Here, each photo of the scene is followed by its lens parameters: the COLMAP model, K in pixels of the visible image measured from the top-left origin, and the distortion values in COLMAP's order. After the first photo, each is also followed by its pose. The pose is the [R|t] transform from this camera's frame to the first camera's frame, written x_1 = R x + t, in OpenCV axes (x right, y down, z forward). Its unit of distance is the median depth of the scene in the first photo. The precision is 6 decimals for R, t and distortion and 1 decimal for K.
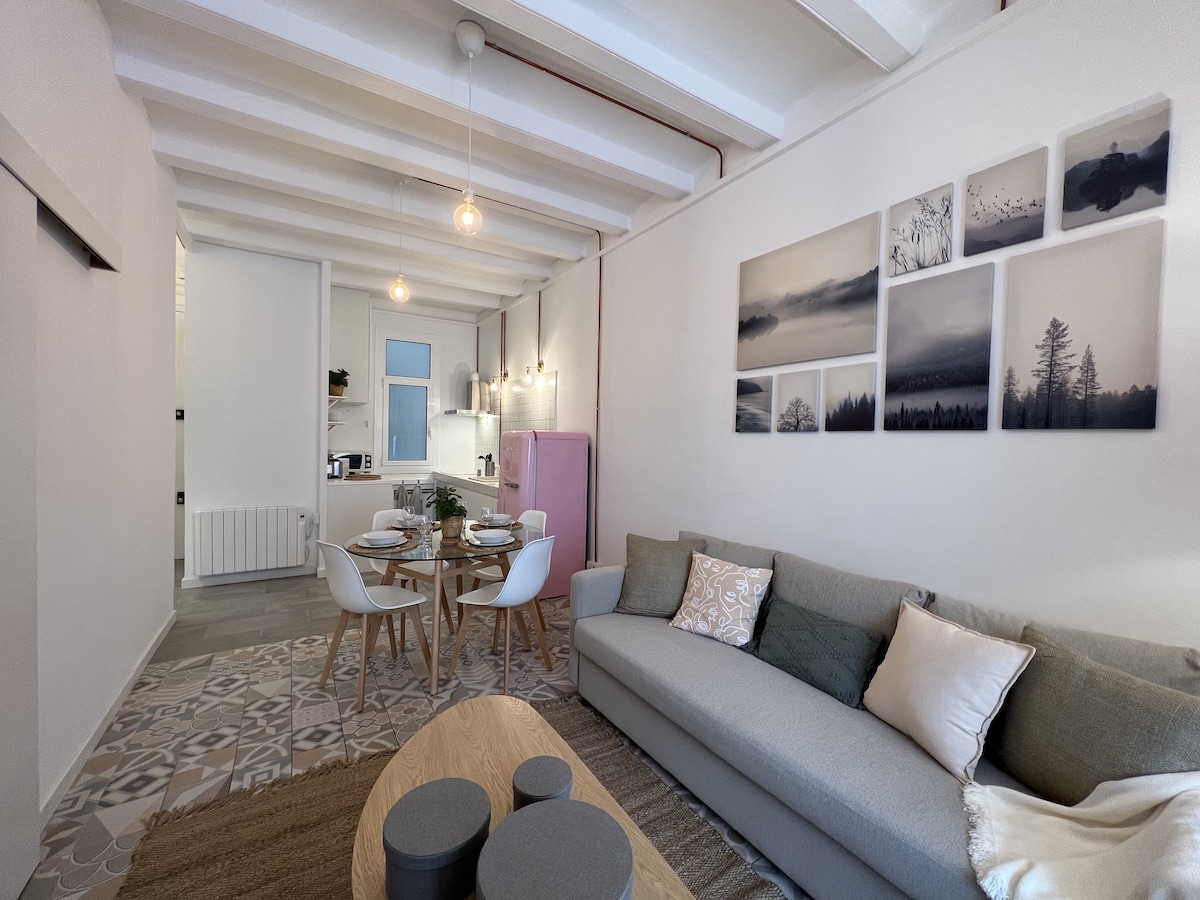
lens RADIAL K [[480.6, 0, 603.9], [0, 480.6, 449.5], [0, 0, 1]] dist [-0.003728, 0.001024]
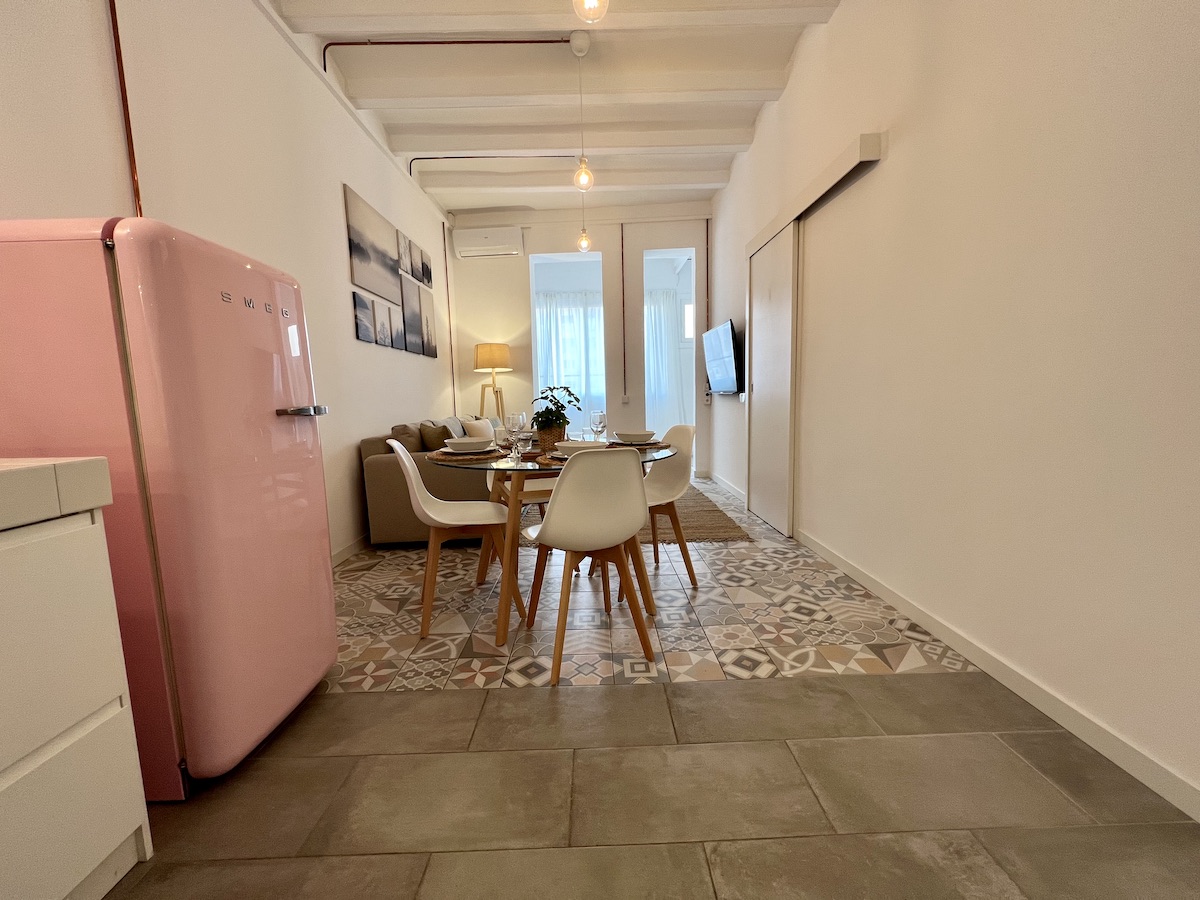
lens RADIAL K [[480.6, 0, 604.2], [0, 480.6, 451.0], [0, 0, 1]] dist [-0.003728, 0.001024]
pose [[-0.852225, -0.056123, 0.520157, -0.906065], [0.020311, 0.989931, 0.140089, 0.086276], [-0.522781, 0.129952, -0.842504, 1.845700]]
